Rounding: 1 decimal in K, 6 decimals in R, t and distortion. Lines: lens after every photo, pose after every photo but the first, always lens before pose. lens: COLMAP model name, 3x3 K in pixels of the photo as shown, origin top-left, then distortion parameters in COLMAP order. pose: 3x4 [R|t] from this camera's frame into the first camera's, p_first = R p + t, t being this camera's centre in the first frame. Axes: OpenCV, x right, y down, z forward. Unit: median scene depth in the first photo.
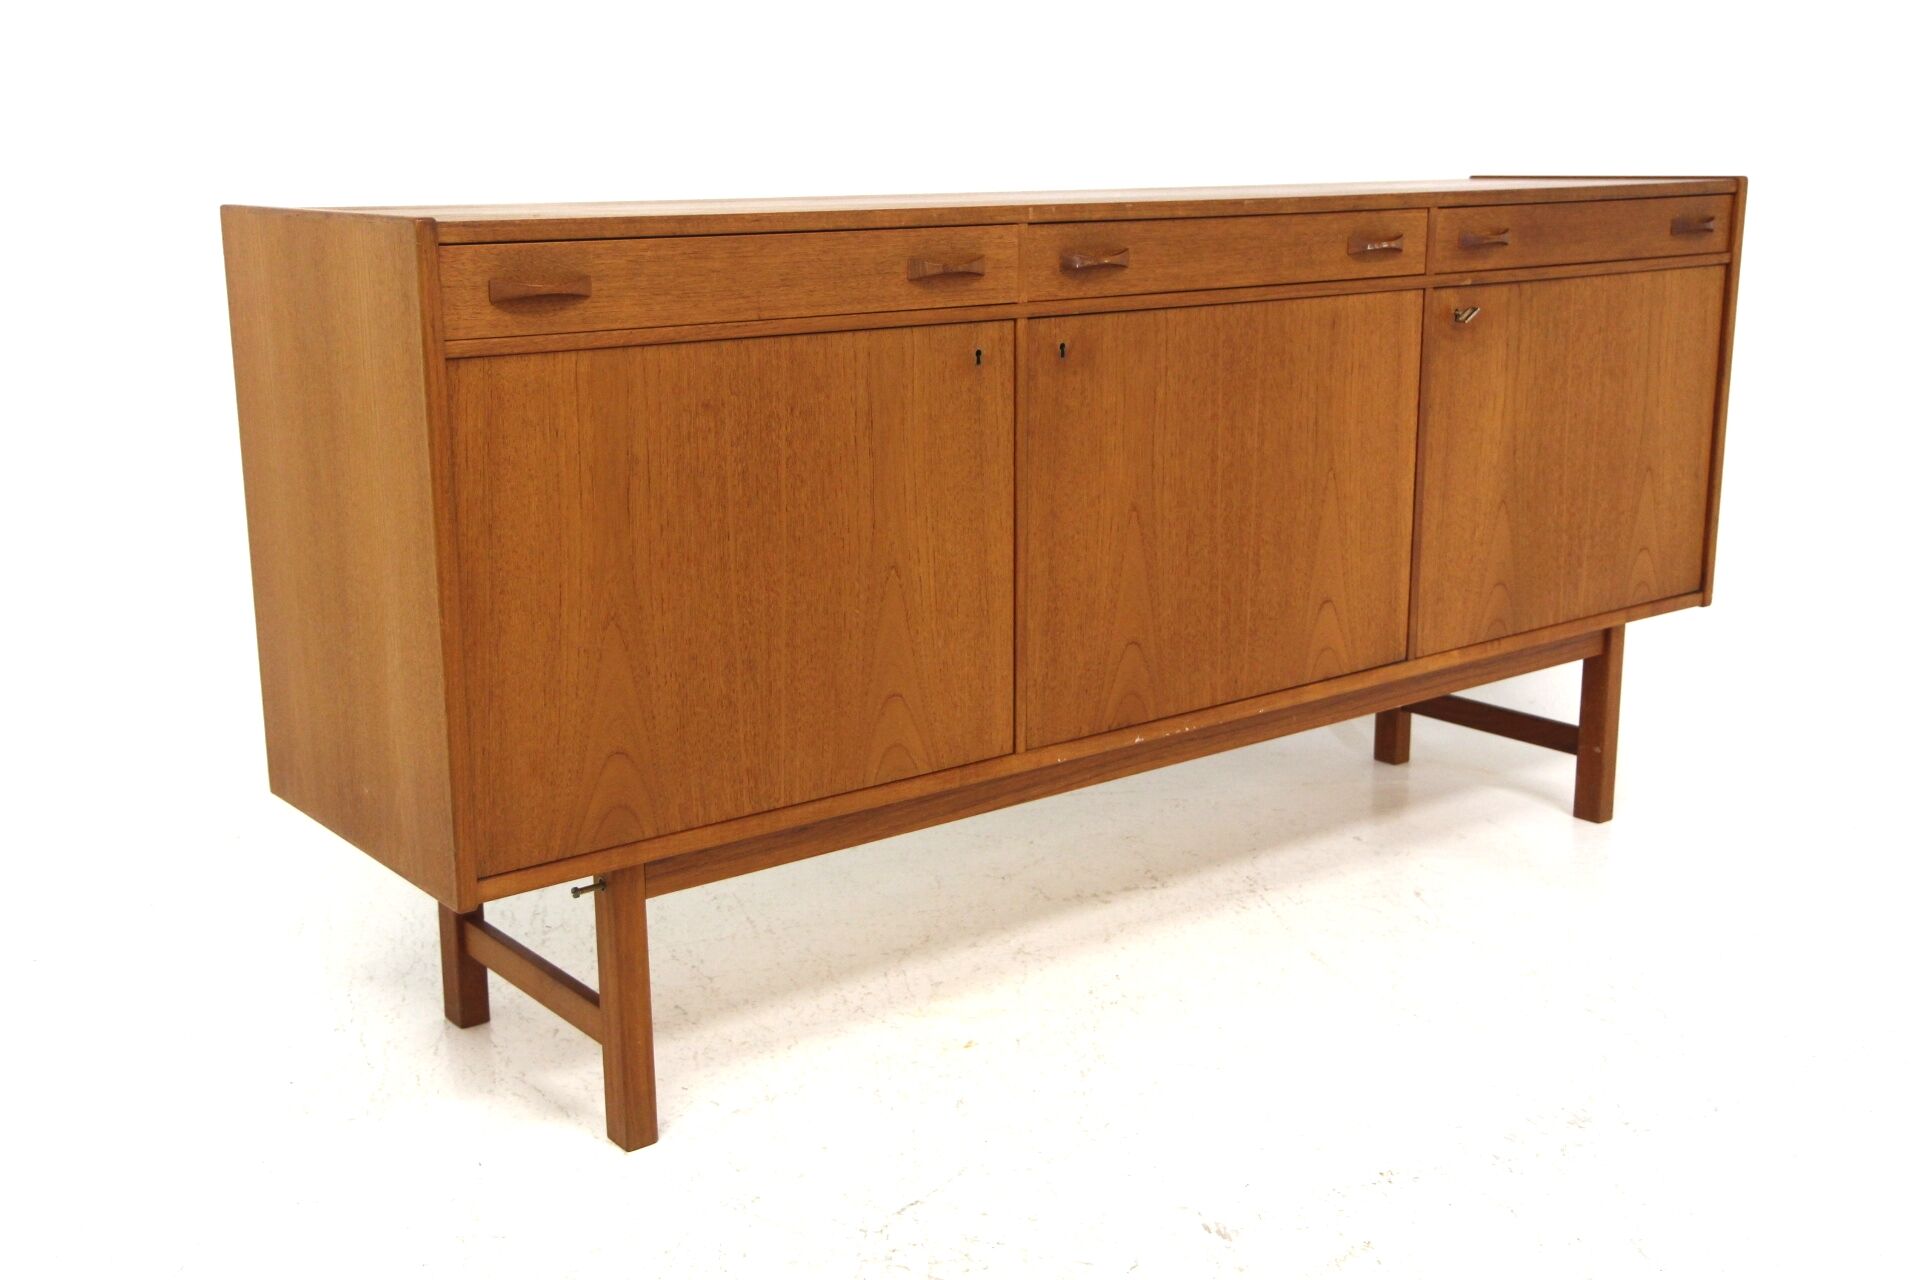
lens RADIAL K [[2059.4, 0, 959.1], [0, 2059.4, 632.9], [0, 0, 1]] dist [0.037932, 0.000000]
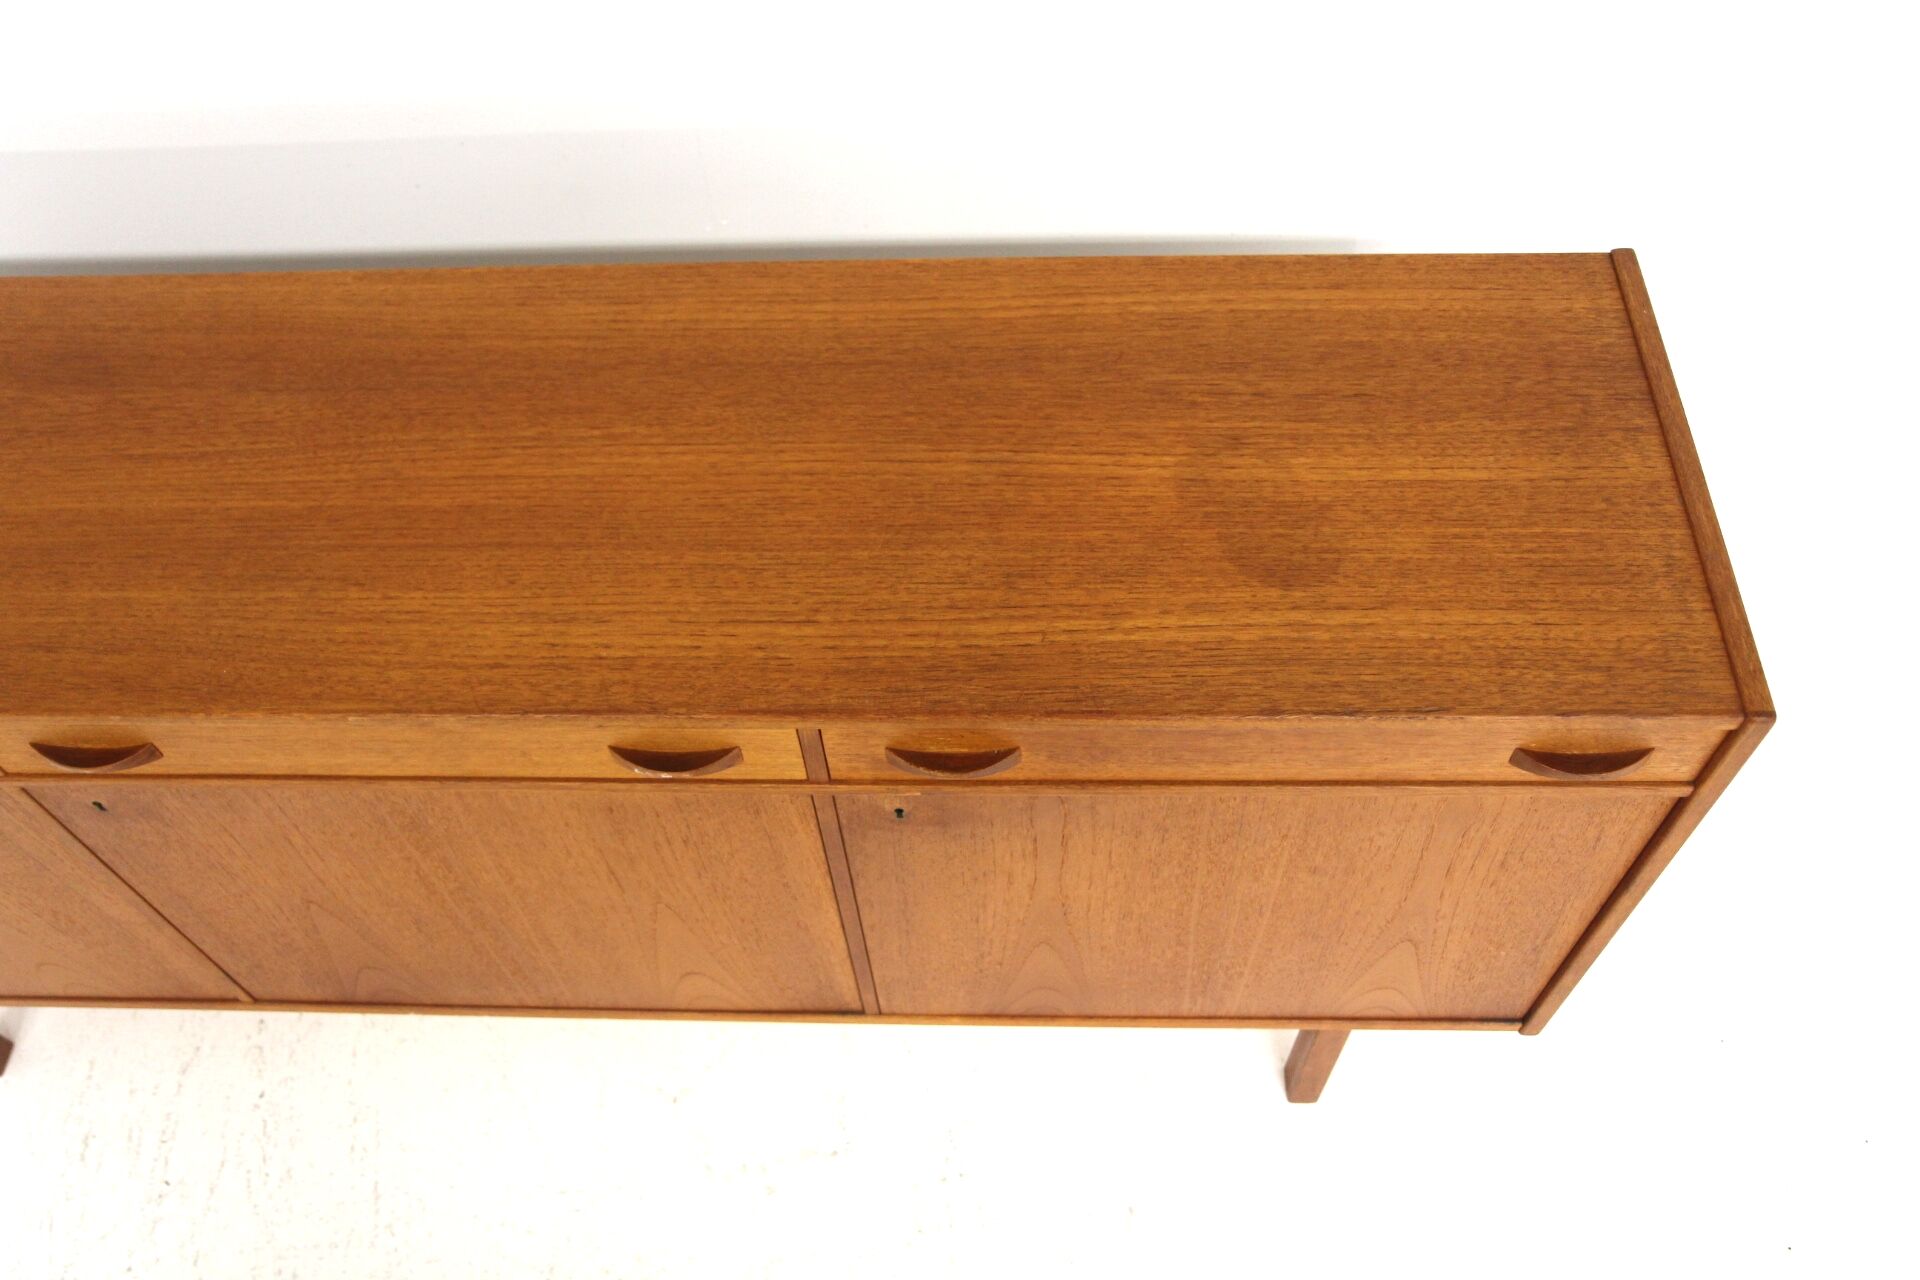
lens RADIAL K [[1602.0, 0, 947.4], [0, 1602.0, 638.7], [0, 0, 1]] dist [-0.065103, 0.051397]
pose [[0.763439, 0.520711, -0.382127, 0.481177], [-0.109157, 0.687148, 0.718271, -0.632916], [0.636589, -0.506644, 0.581434, 0.890262]]
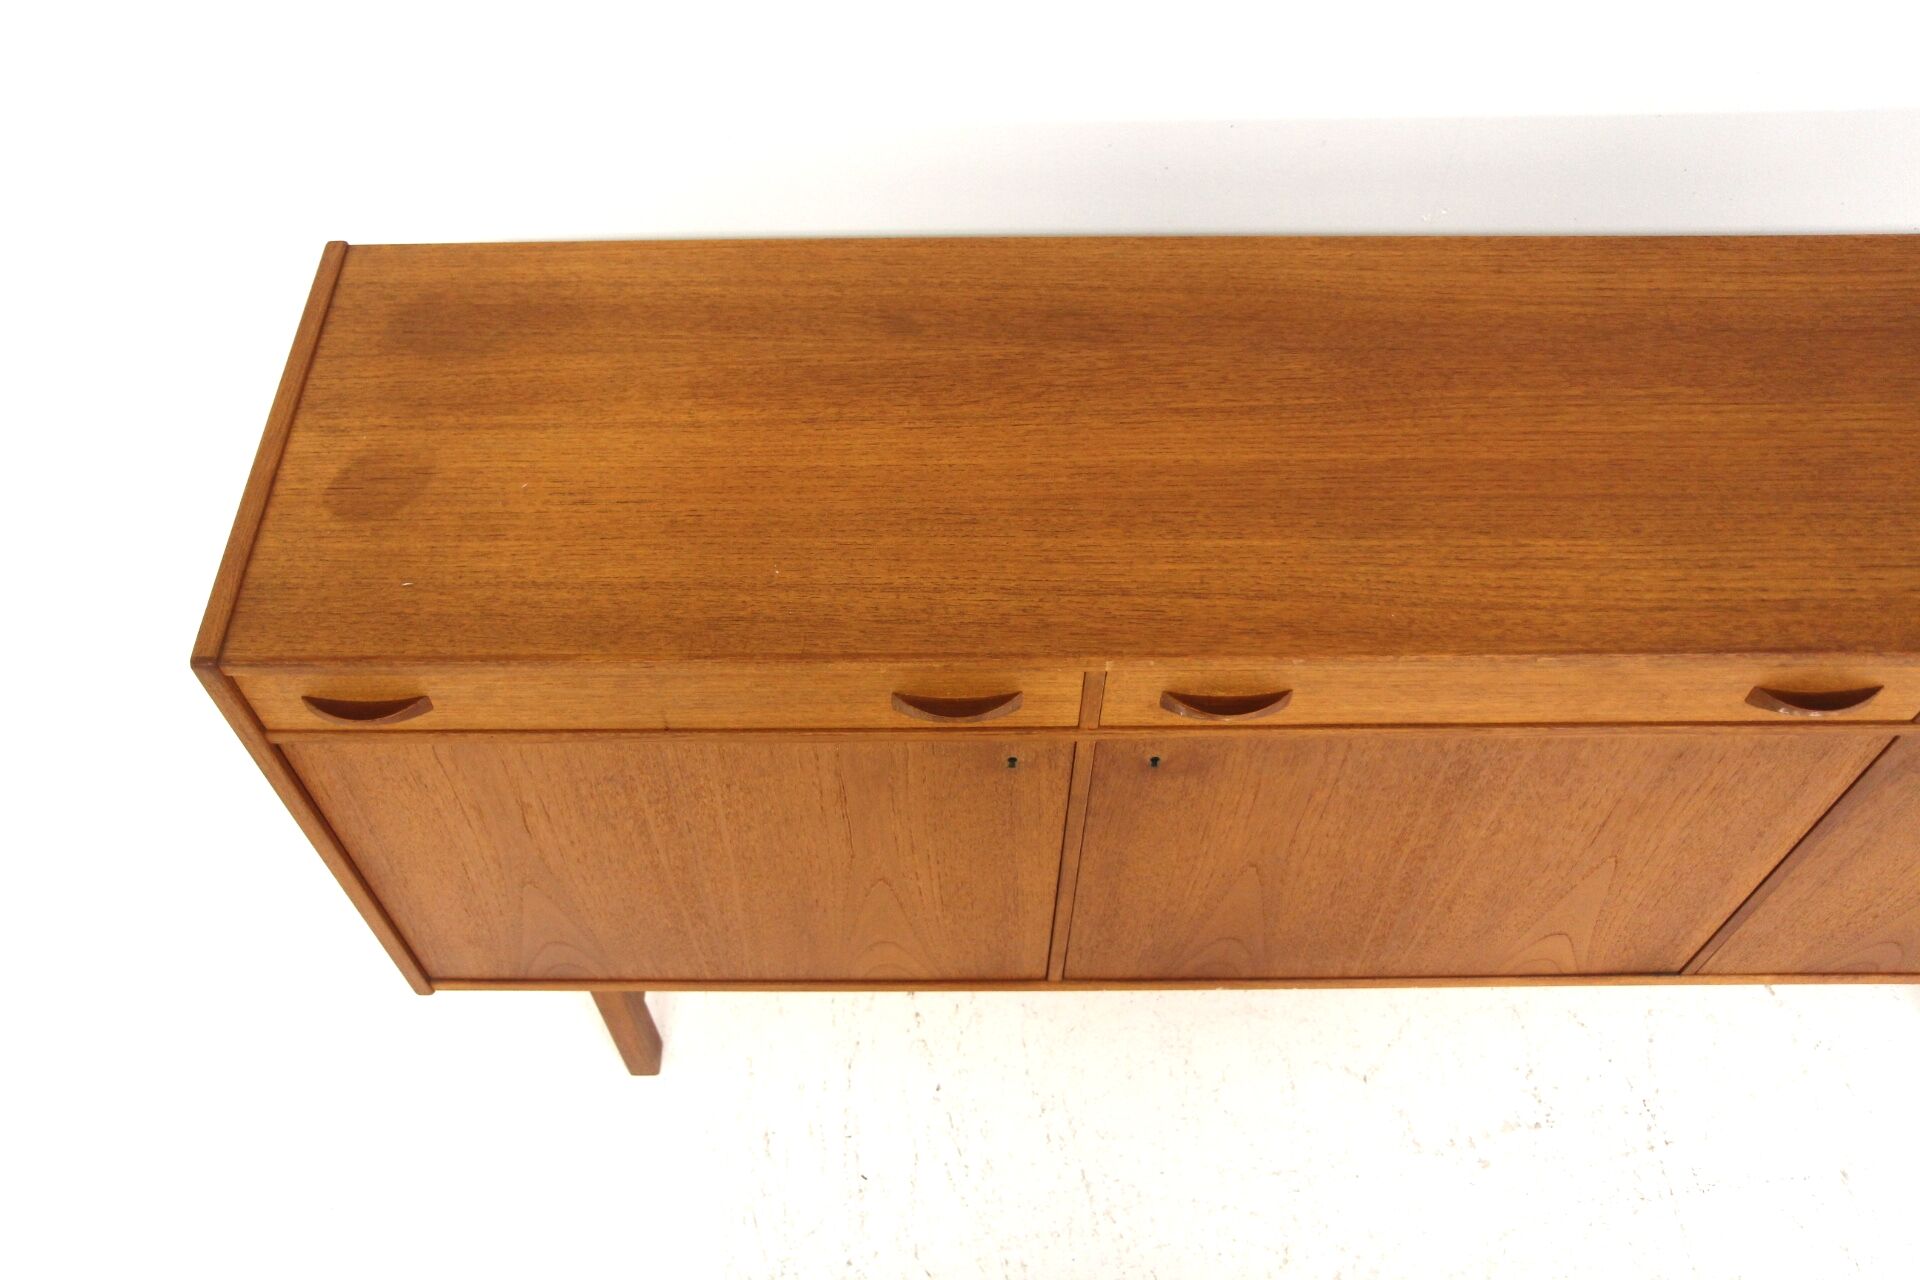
lens RADIAL K [[1602.0, 0, 947.7], [0, 1602.0, 630.1], [0, 0, 1]] dist [-0.065103, 0.051397]
pose [[0.784695, 0.506023, -0.358042, 0.175442], [-0.143056, 0.709834, 0.689689, -0.563224], [0.603149, -0.489975, 0.629393, 0.607145]]
